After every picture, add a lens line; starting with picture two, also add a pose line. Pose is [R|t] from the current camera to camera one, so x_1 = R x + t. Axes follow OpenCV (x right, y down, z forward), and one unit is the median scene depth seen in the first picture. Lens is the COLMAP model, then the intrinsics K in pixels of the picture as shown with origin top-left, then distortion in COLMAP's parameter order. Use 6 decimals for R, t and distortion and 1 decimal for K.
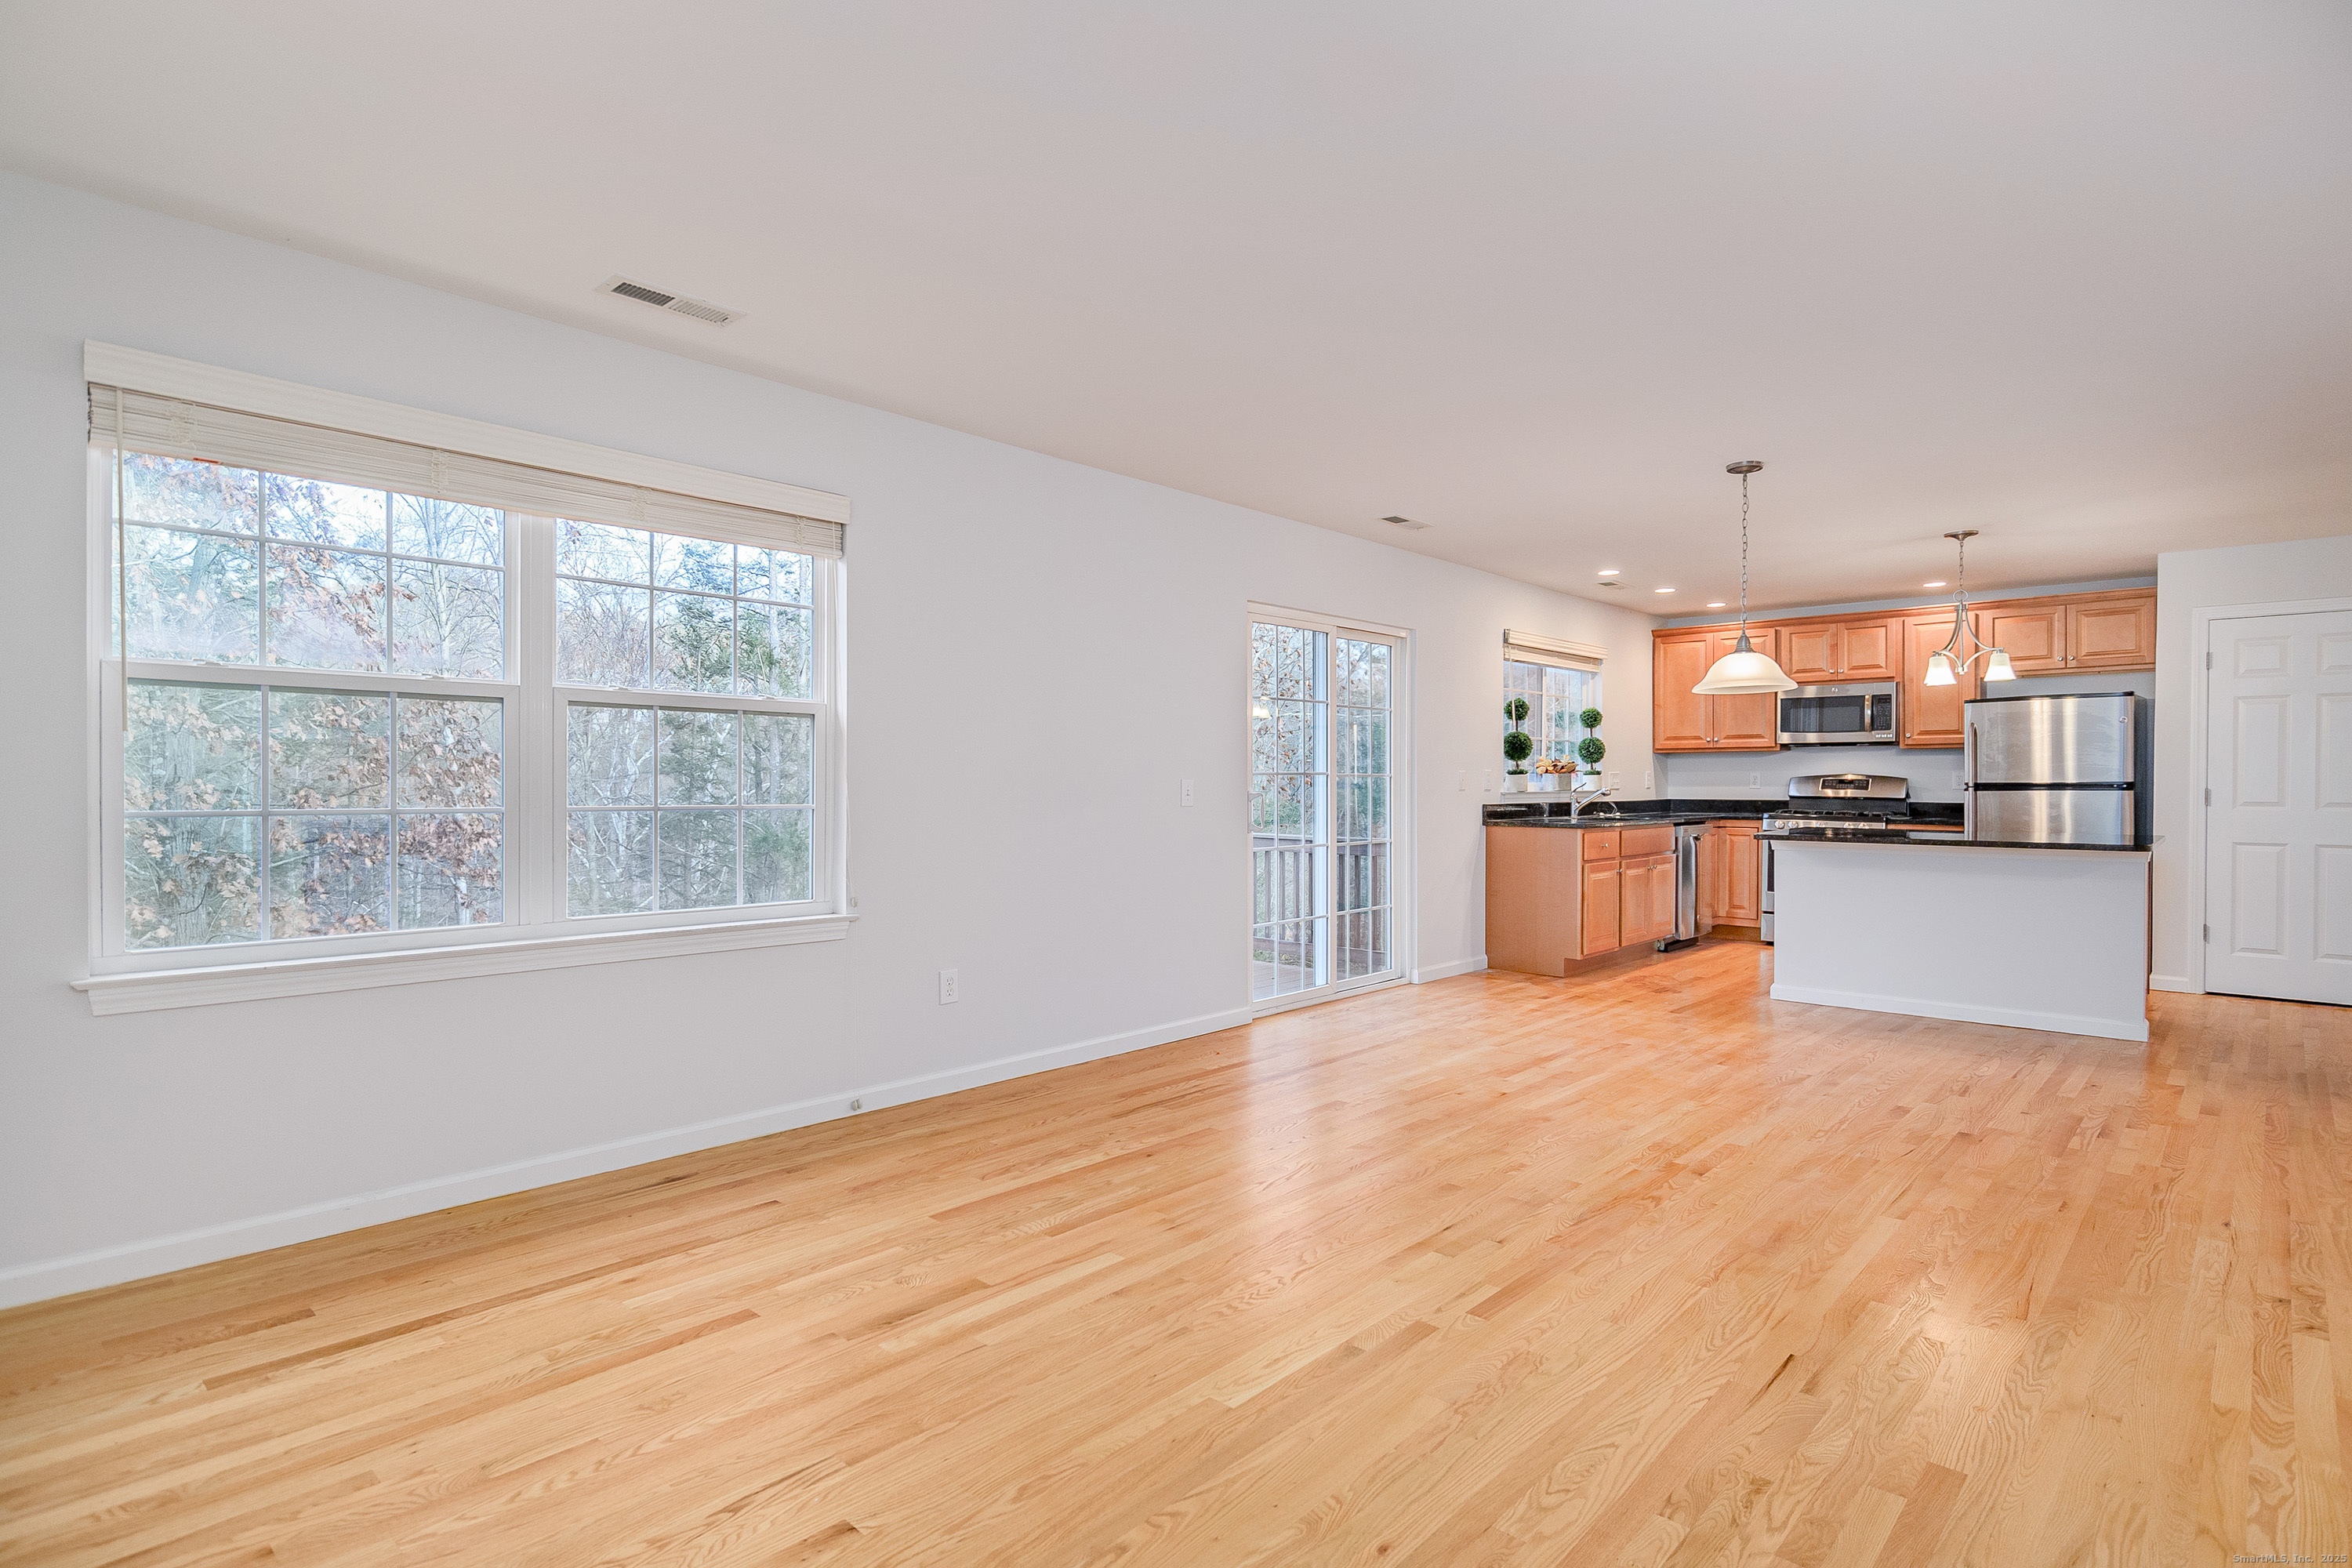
lens RADIAL K [[1200.1, 0, 1177.8], [0, 1200.1, 787.7], [0, 0, 1]] dist [0.001282, 0.002191]
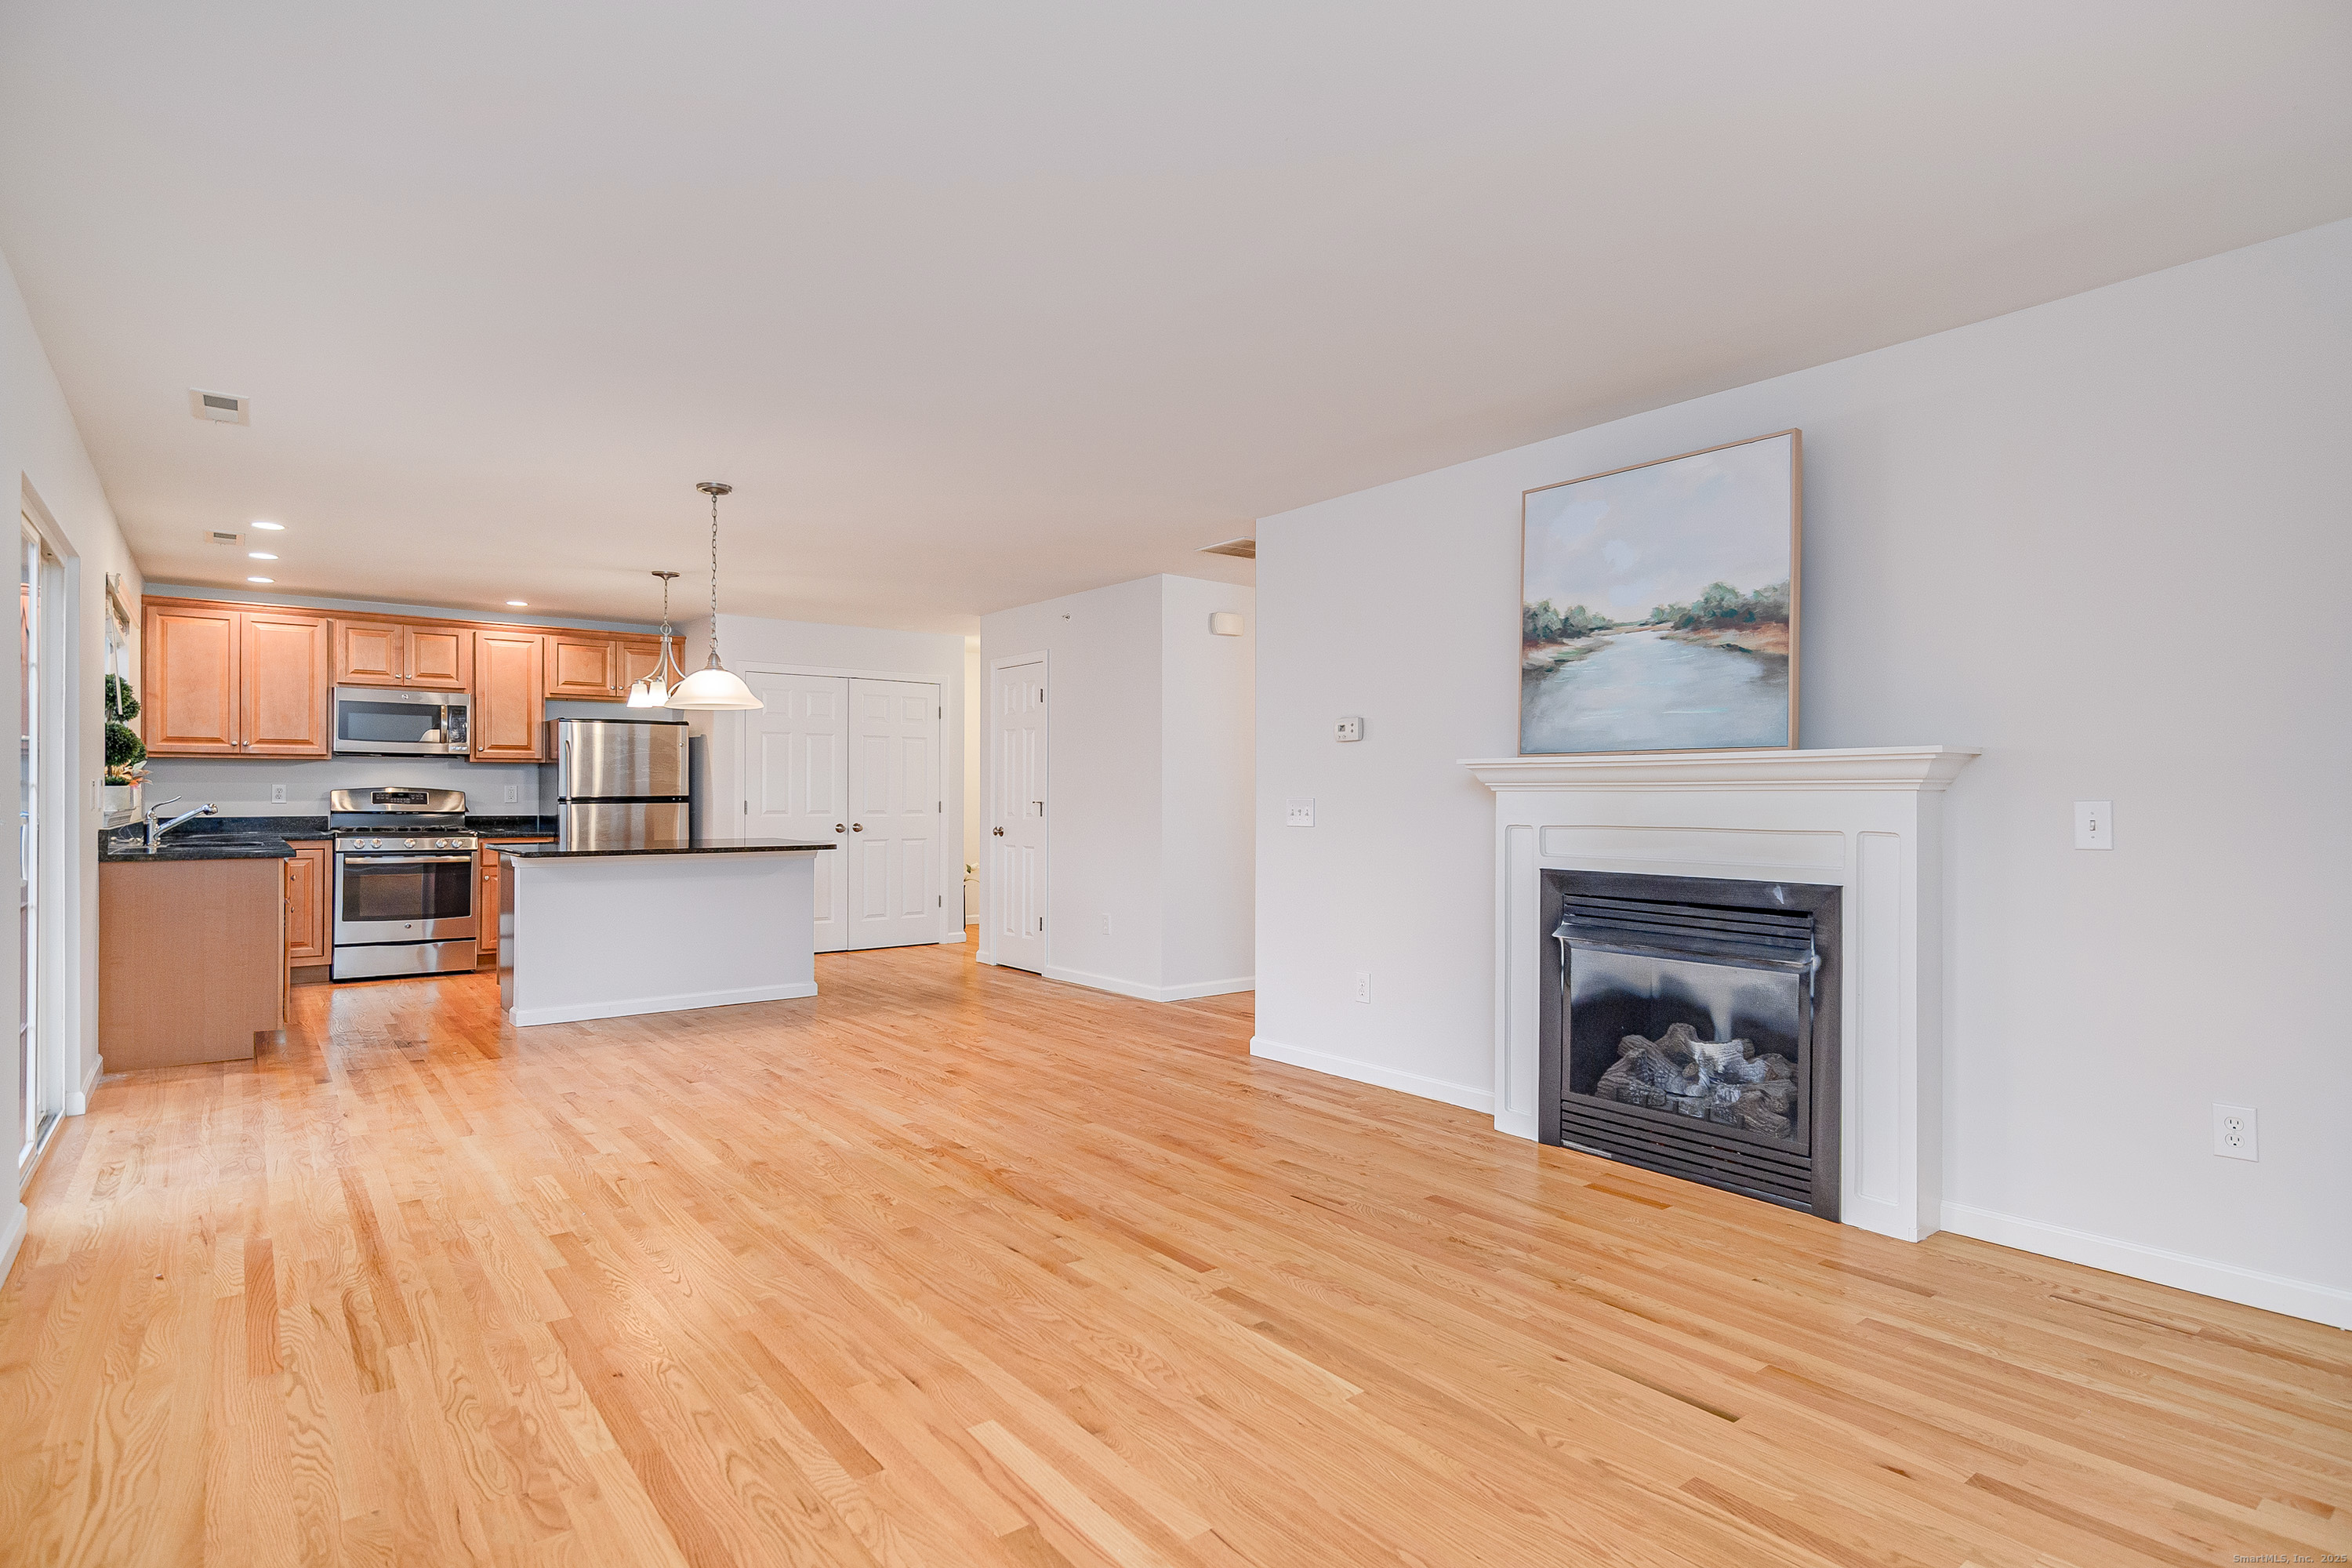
lens RADIAL K [[1198.6, 0, 1178.7], [0, 1198.6, 792.5], [0, 0, 1]] dist [-0.002086, 0.000588]
pose [[0.158238, 0.002420, 0.987398, -0.308134], [0.002791, 0.999992, -0.002898, -0.003308], [-0.987397, 0.003215, 0.158230, 0.297407]]
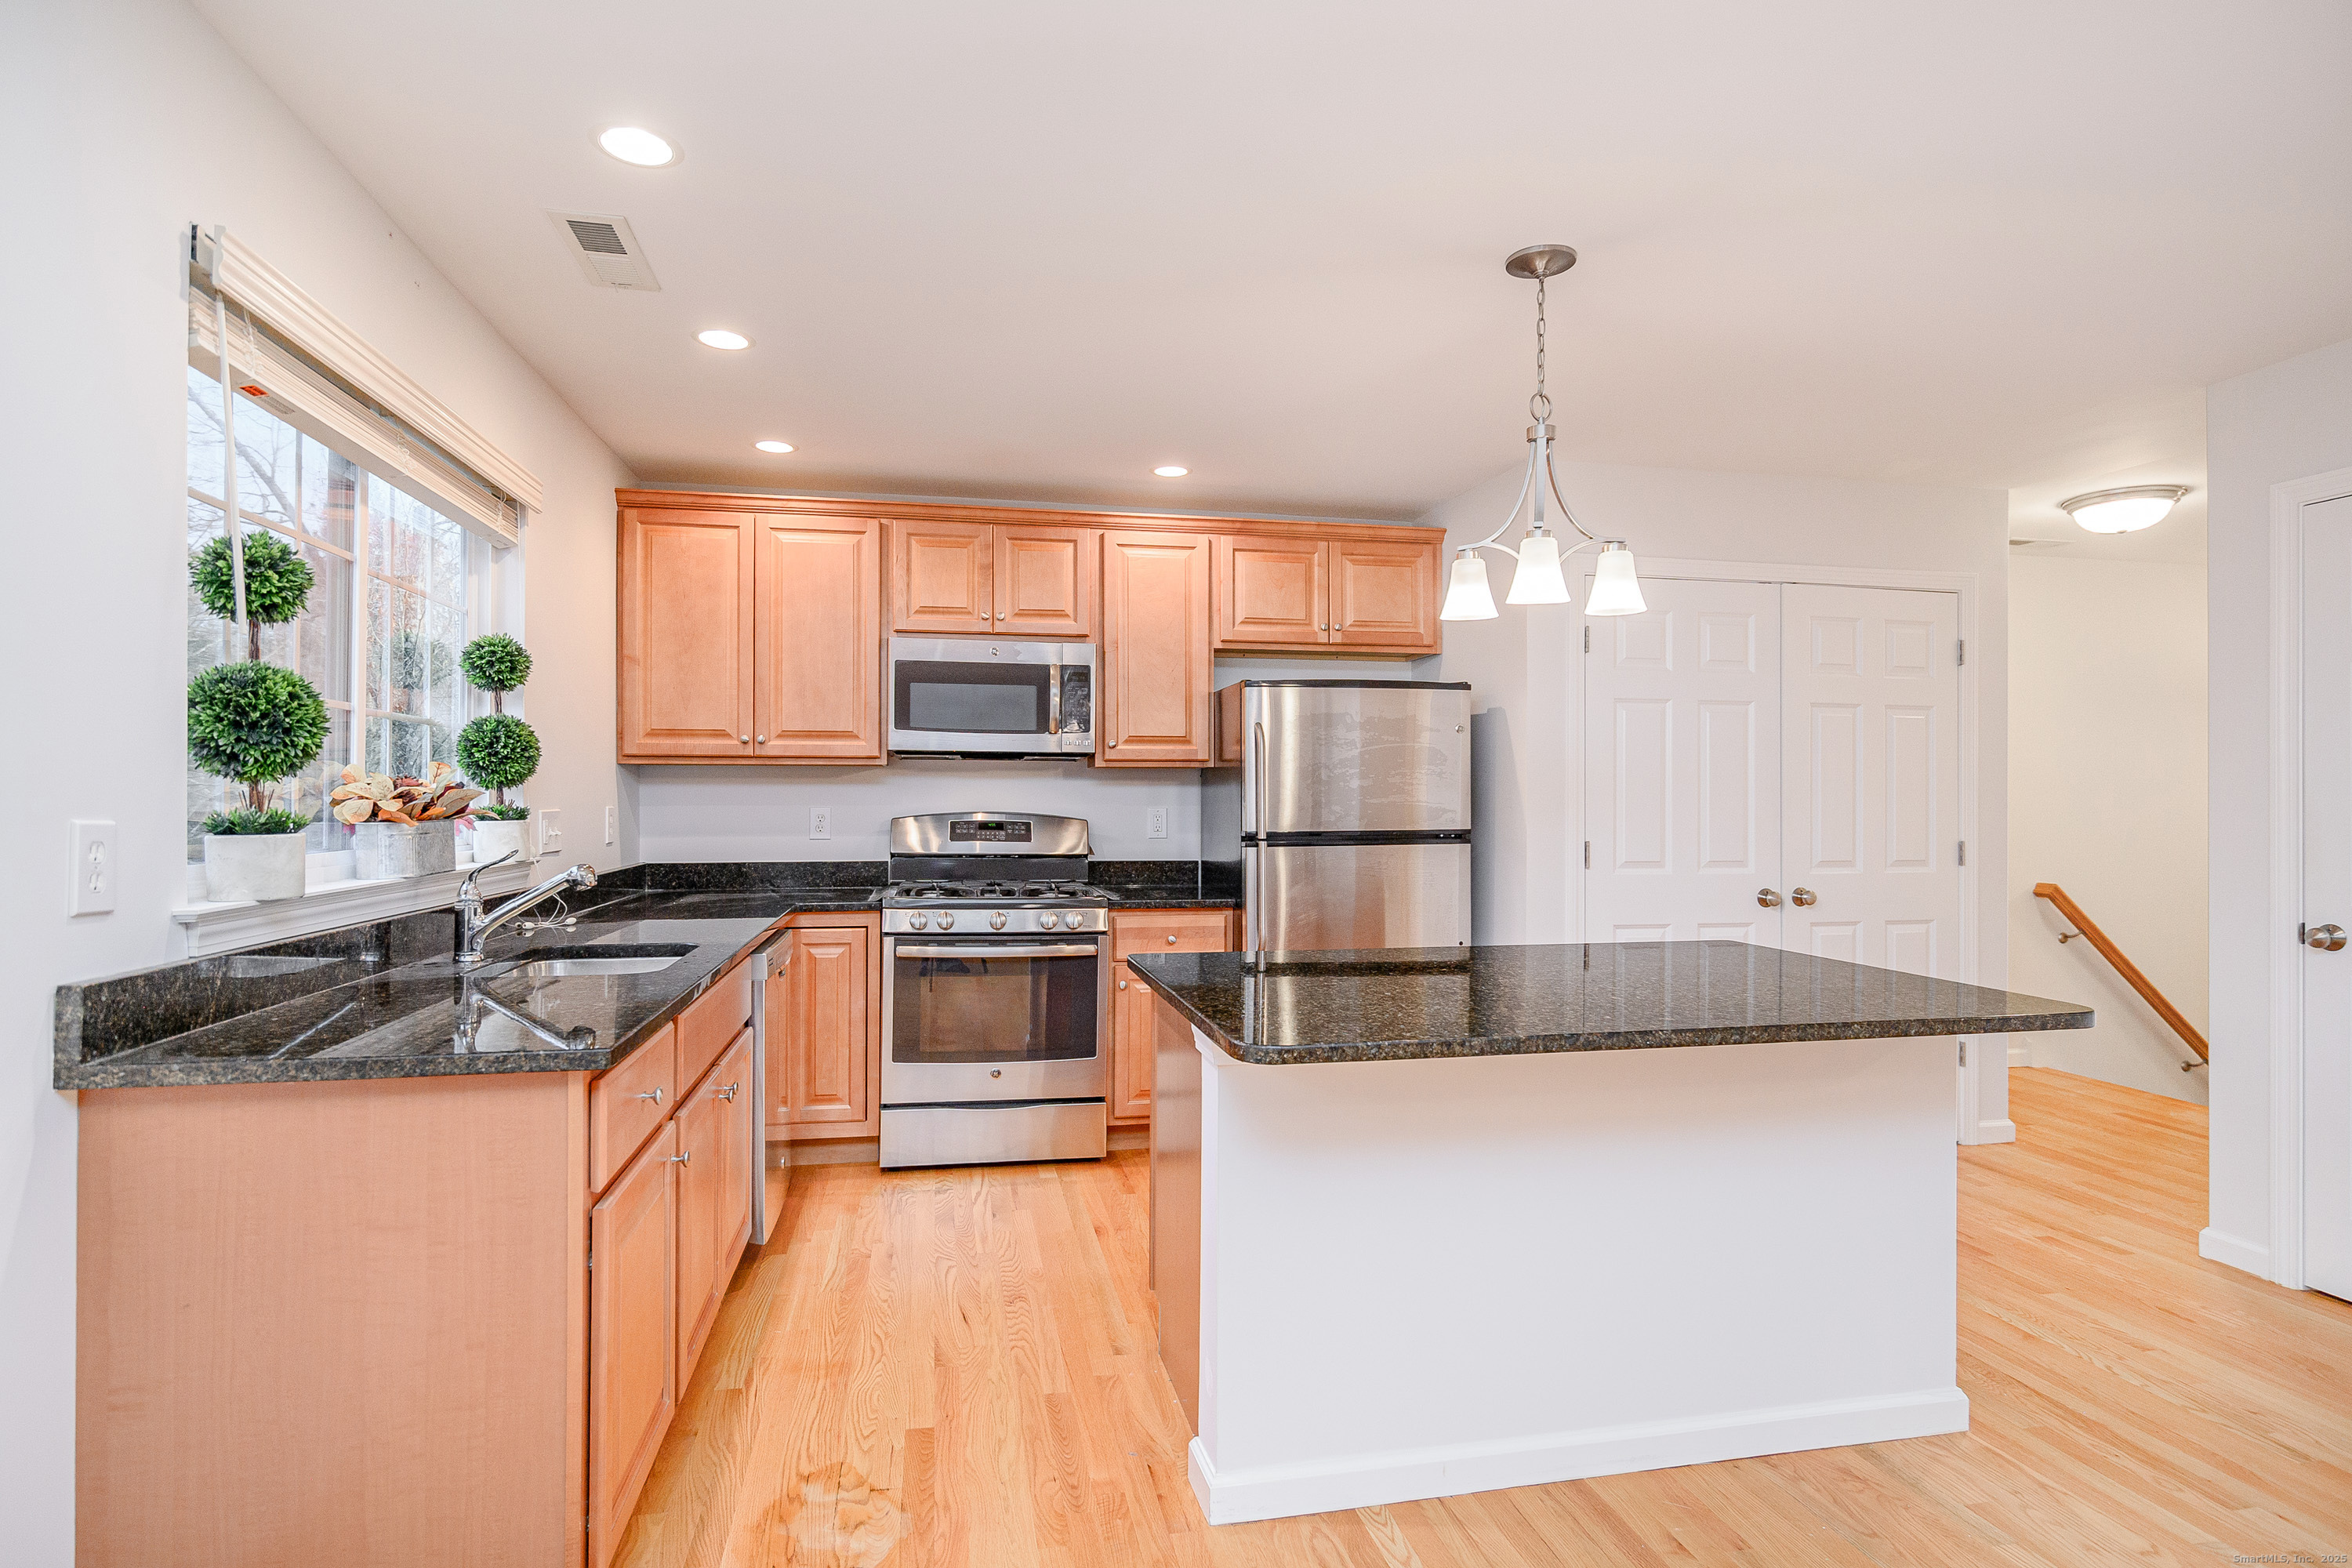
lens RADIAL K [[1188.4, 0, 1172.6], [0, 1188.4, 796.2], [0, 0, 1]] dist [-0.002009, 0.000552]
pose [[0.586258, 0.003713, 0.810116, 0.200268], [0.001615, 0.999982, -0.005752, -0.017812], [-0.810123, 0.004680, 0.586242, 0.721255]]
